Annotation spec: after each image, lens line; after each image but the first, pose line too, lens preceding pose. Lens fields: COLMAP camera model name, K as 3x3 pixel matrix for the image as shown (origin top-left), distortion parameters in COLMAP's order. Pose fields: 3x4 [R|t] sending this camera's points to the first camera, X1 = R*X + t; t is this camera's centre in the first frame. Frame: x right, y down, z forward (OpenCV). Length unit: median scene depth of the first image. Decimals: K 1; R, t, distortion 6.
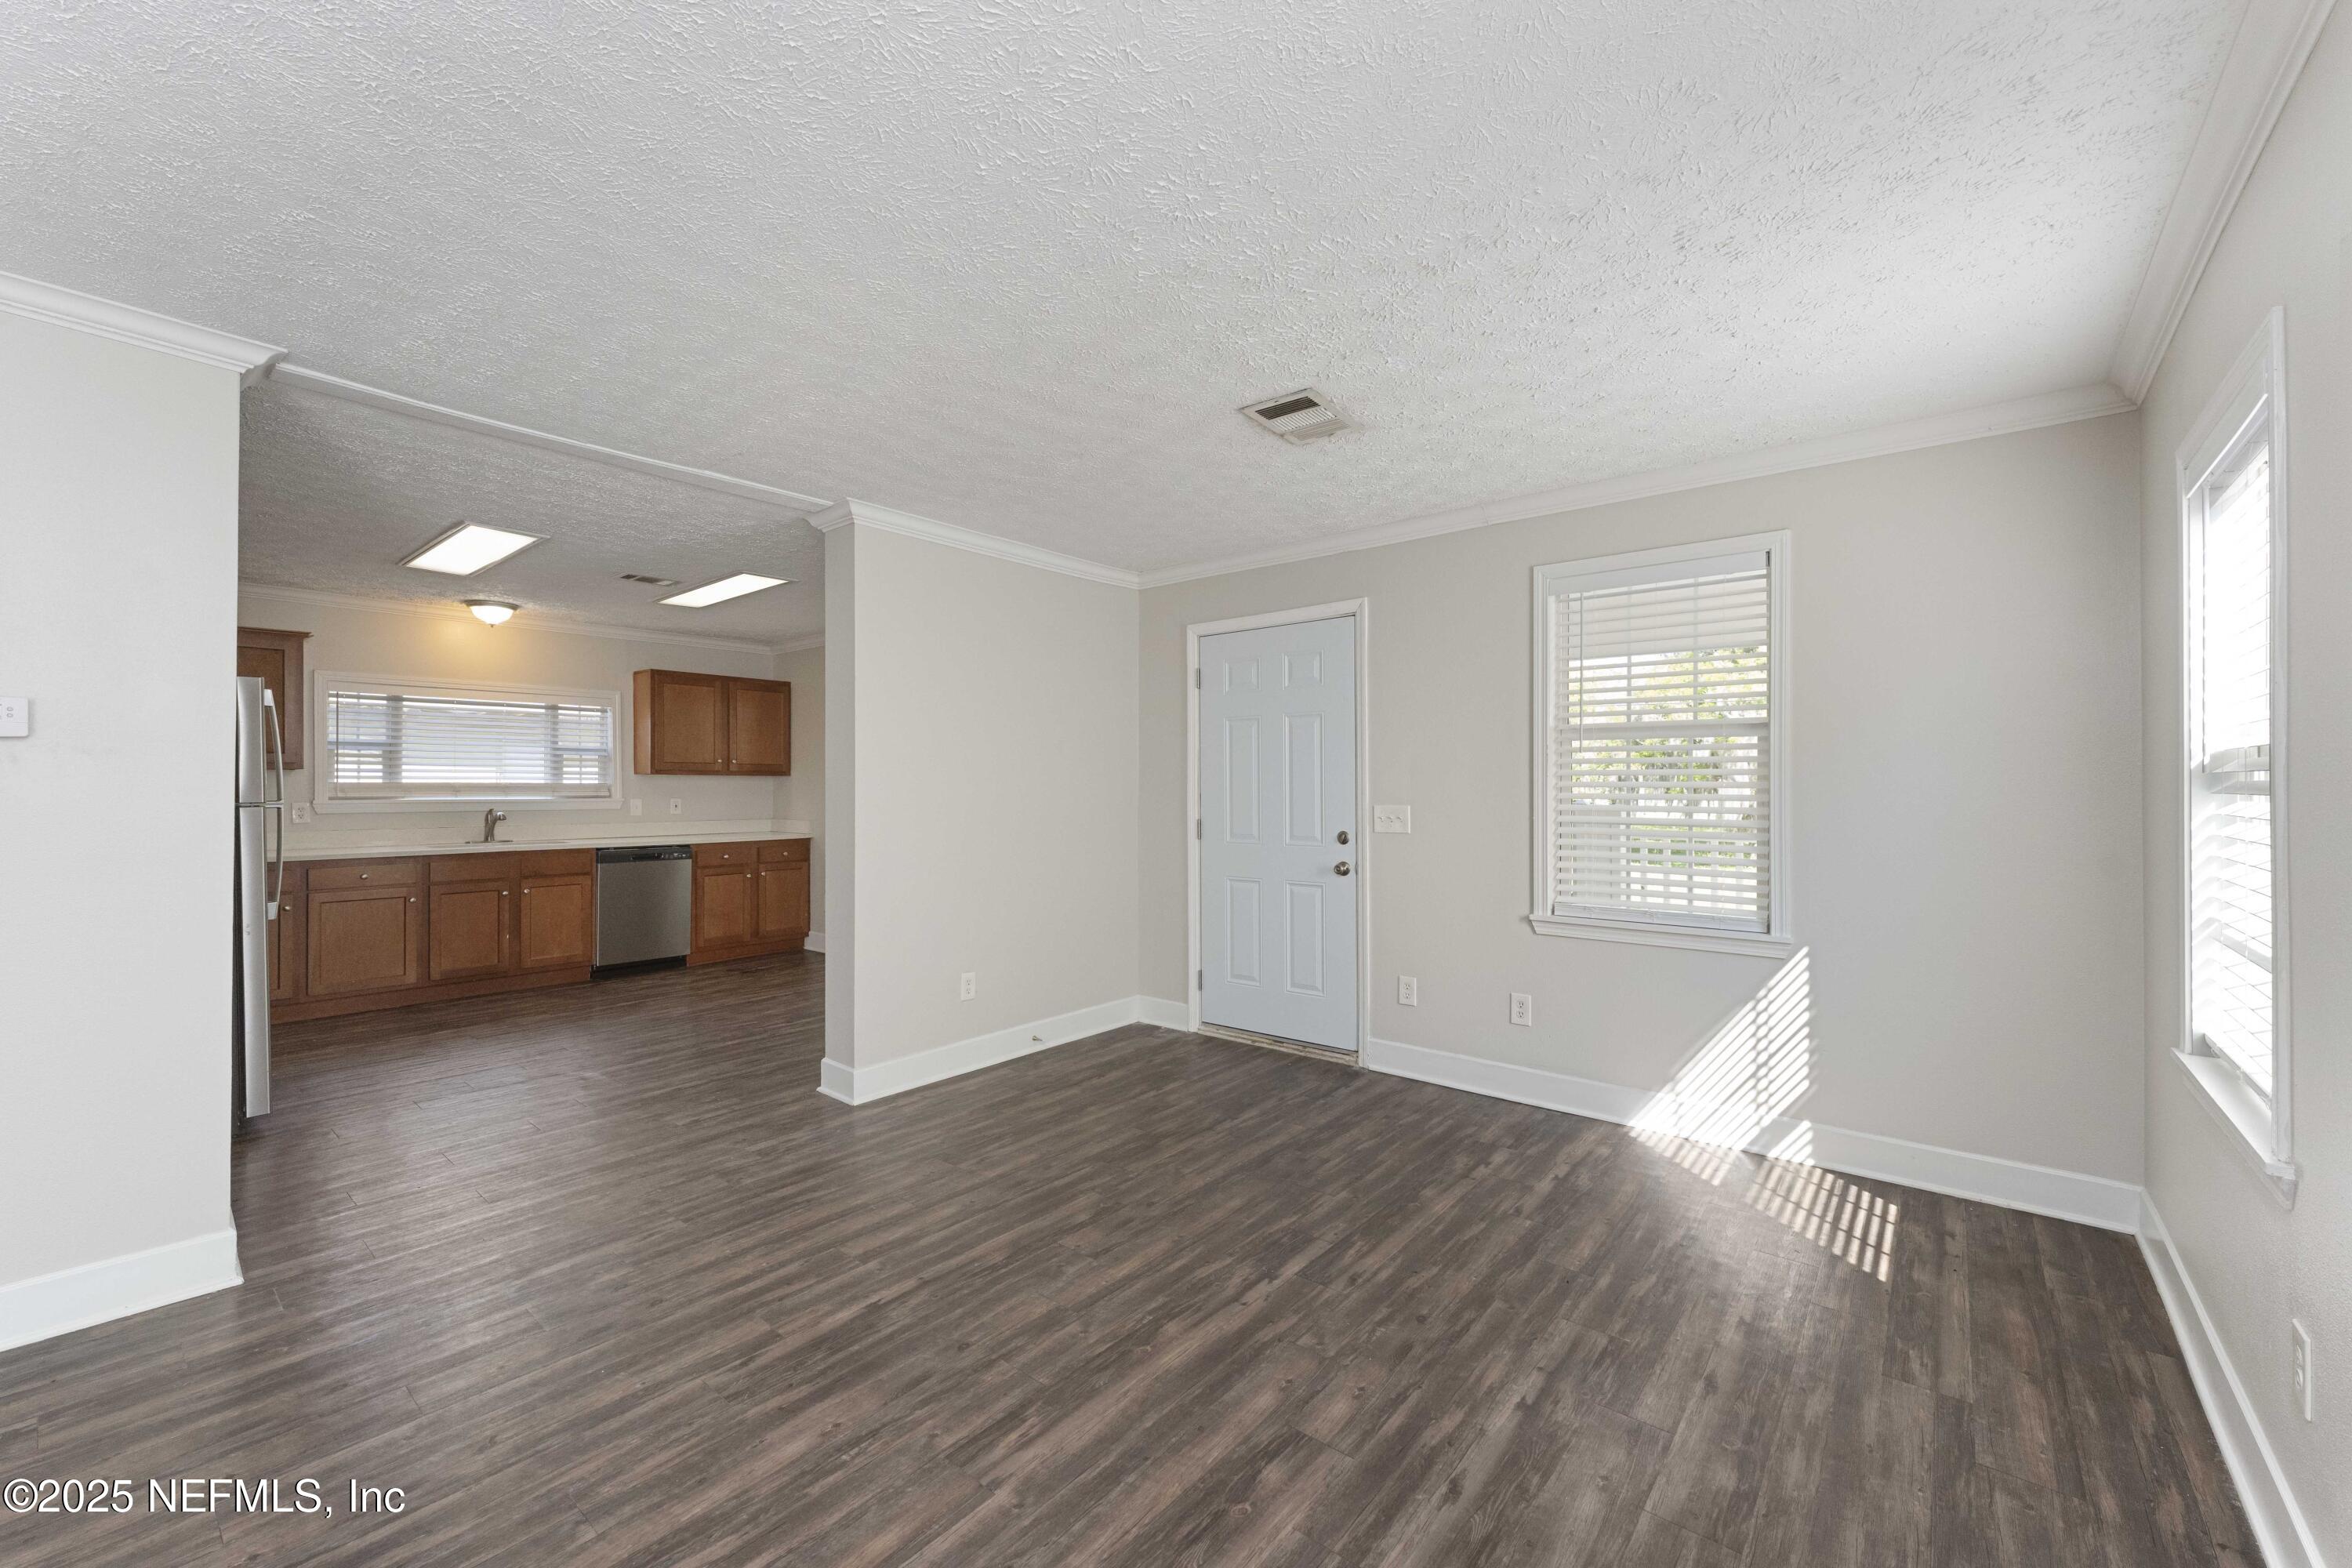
lens RADIAL K [[936.5, 0, 1168.2], [0, 936.5, 785.1], [0, 0, 1]] dist [-0.001227, -0.000088]
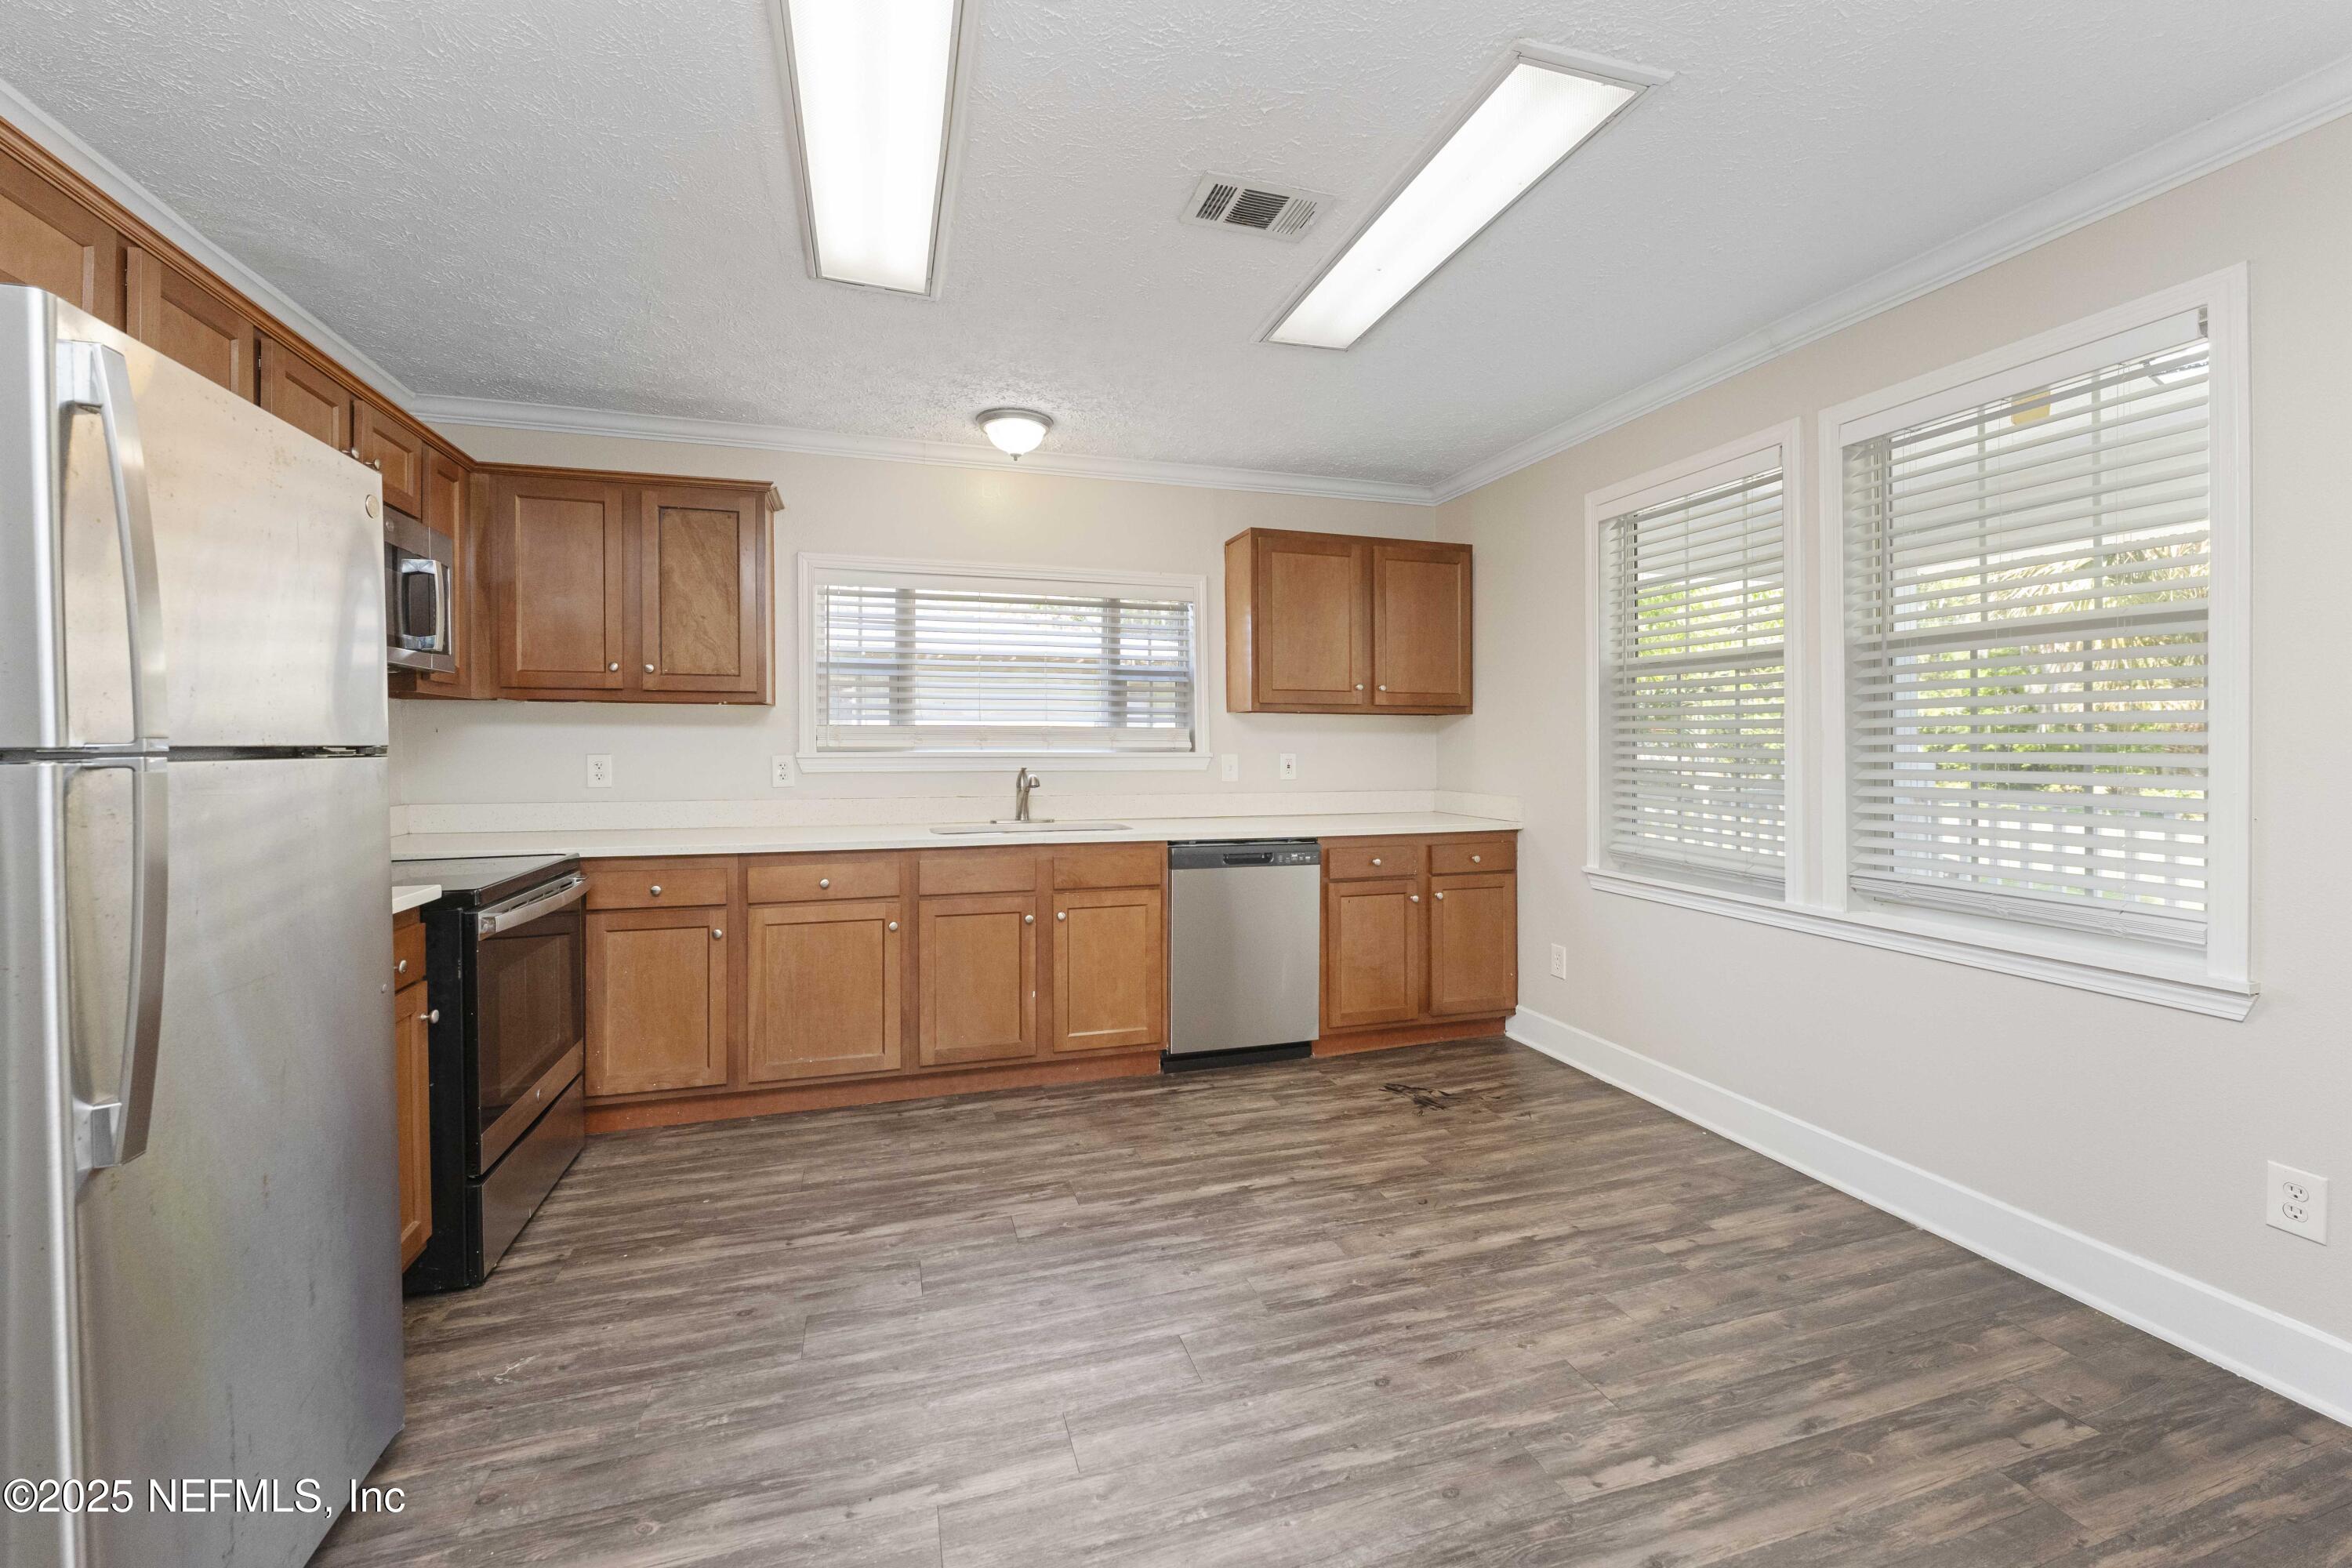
lens RADIAL K [[944.9, 0, 1179.0], [0, 944.9, 751.9], [0, 0, 1]] dist [0.000322, 0.000129]
pose [[0.843842, 0.001723, -0.536589, -0.739466], [0.001838, 0.999980, 0.006101, 0.026648], [0.536588, -0.006135, 0.843822, 1.286952]]
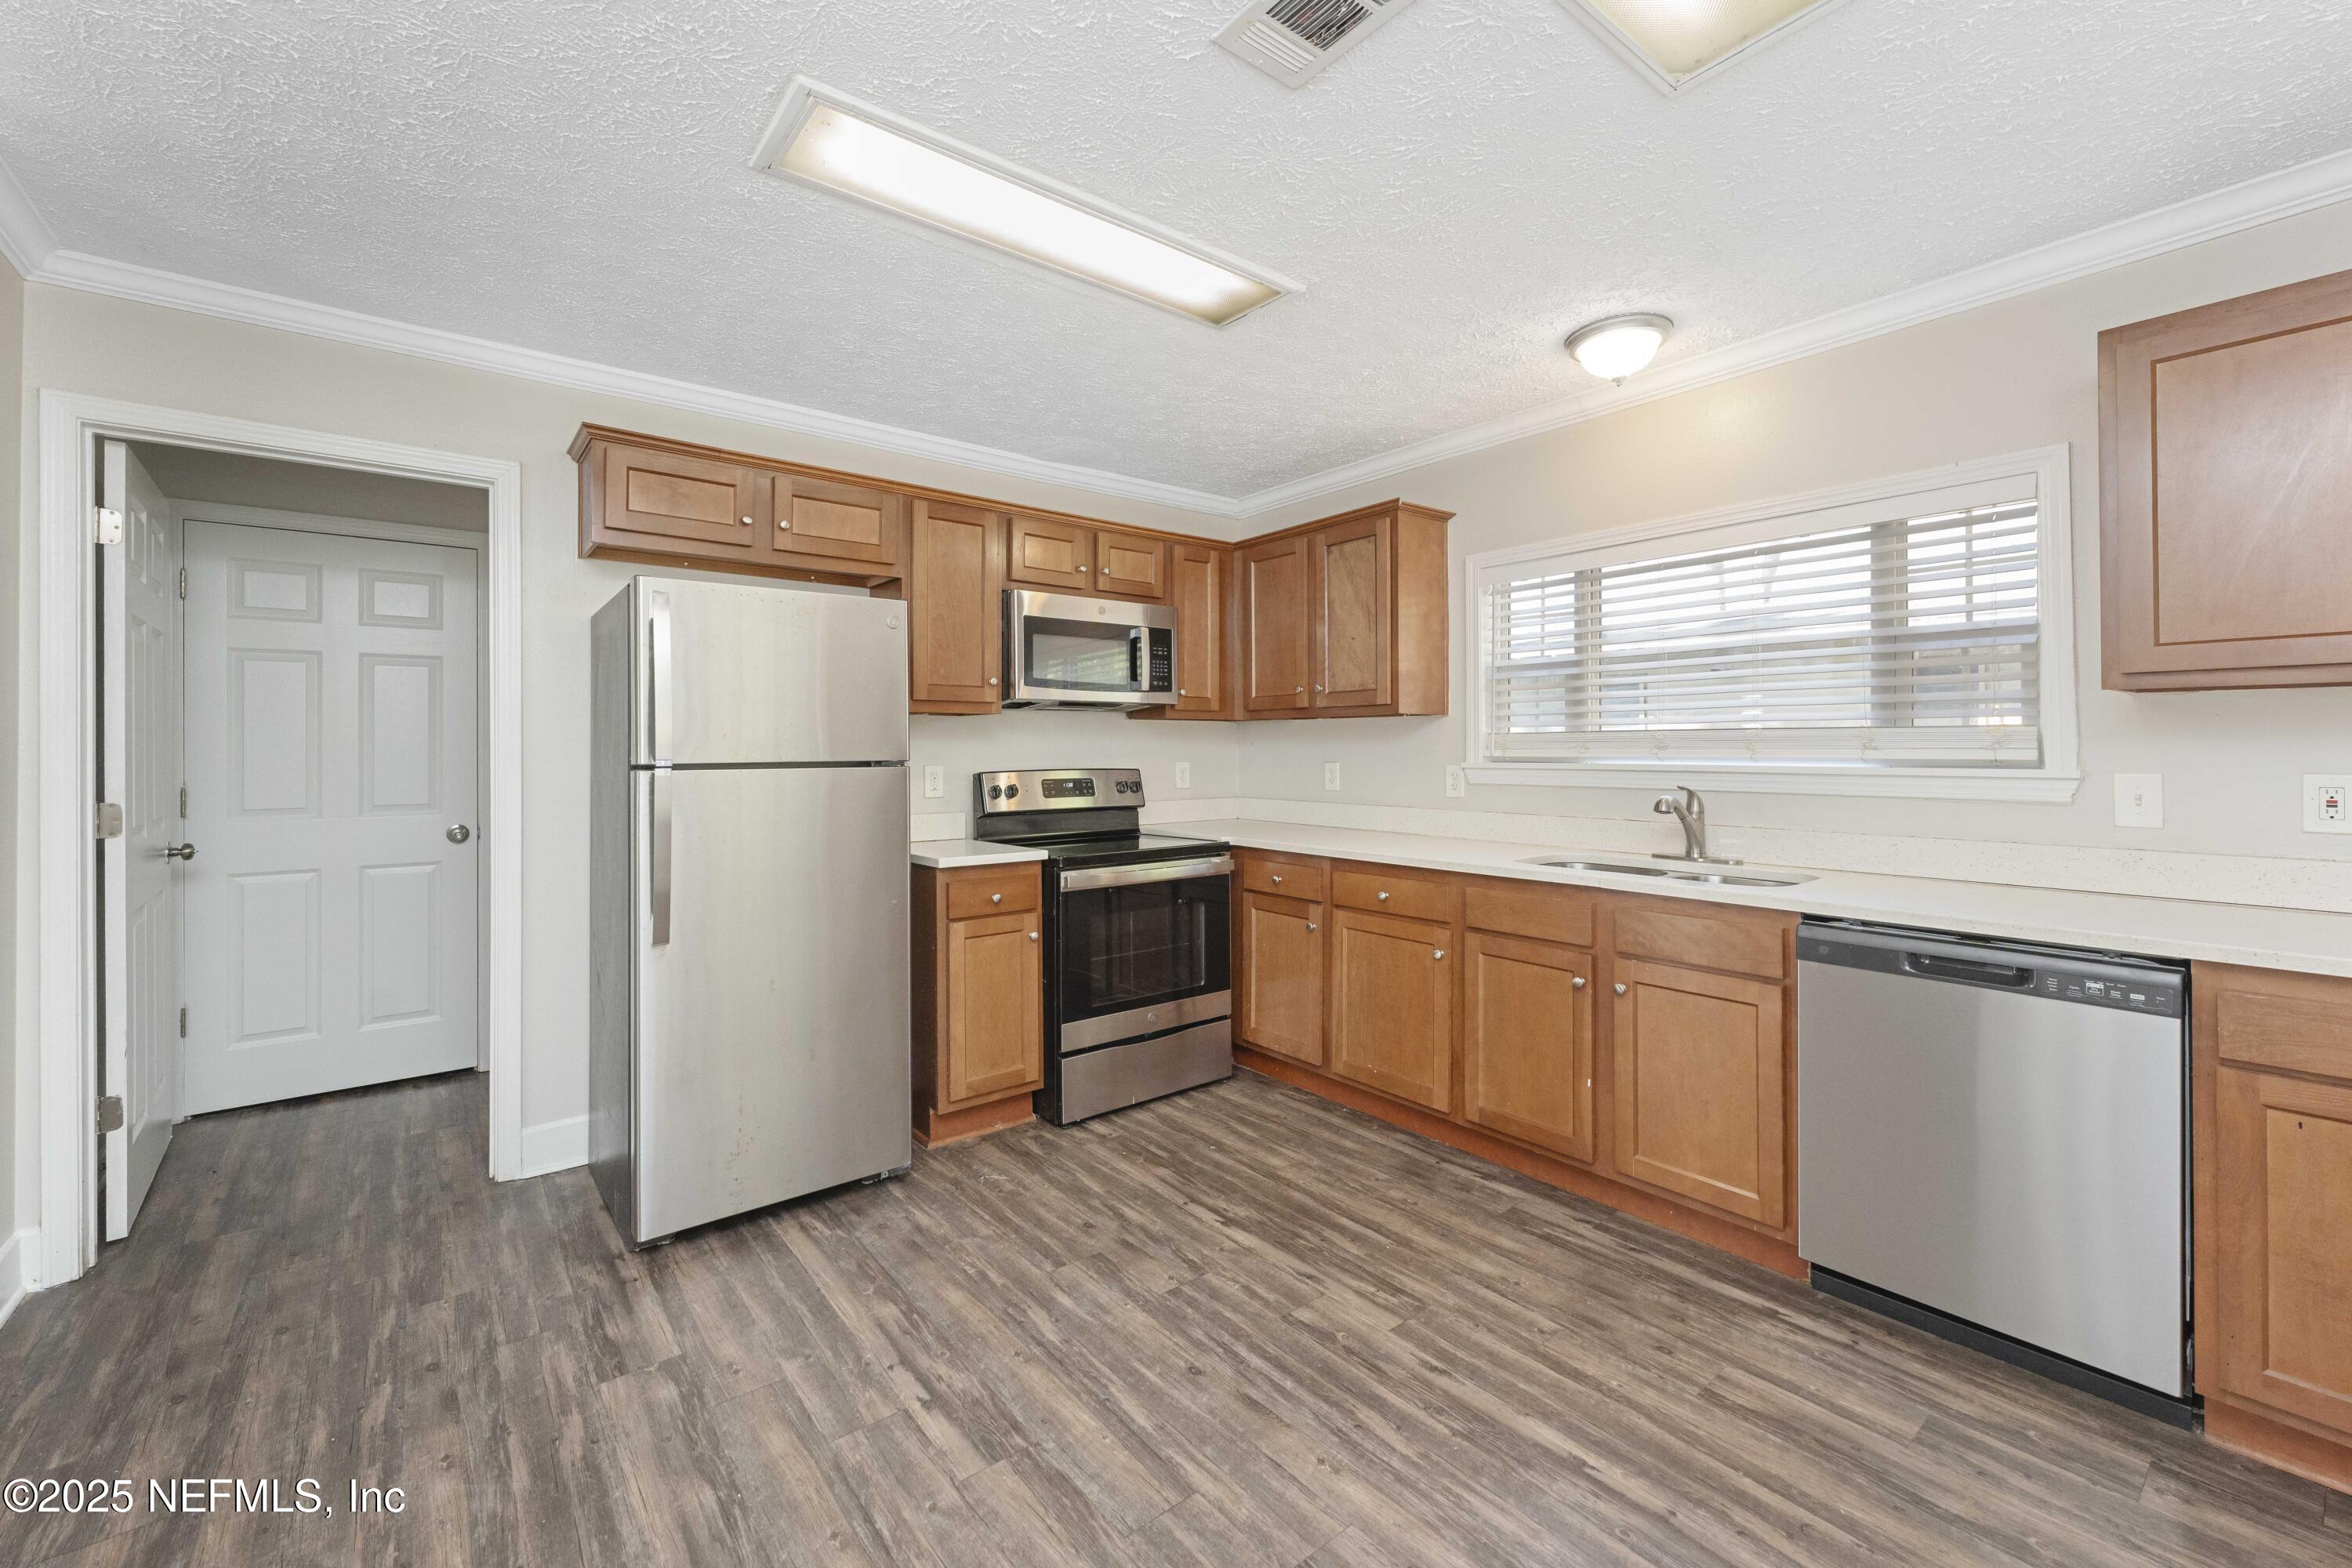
lens RADIAL K [[960.9, 0, 1170.8], [0, 960.9, 749.5], [0, 0, 1]] dist [0.001075, 0.000173]
pose [[-0.207946, 0.000174, -0.978140, -0.522547], [0.005069, 0.999987, -0.000900, 0.015654], [0.978127, -0.005146, -0.207944, 2.062930]]
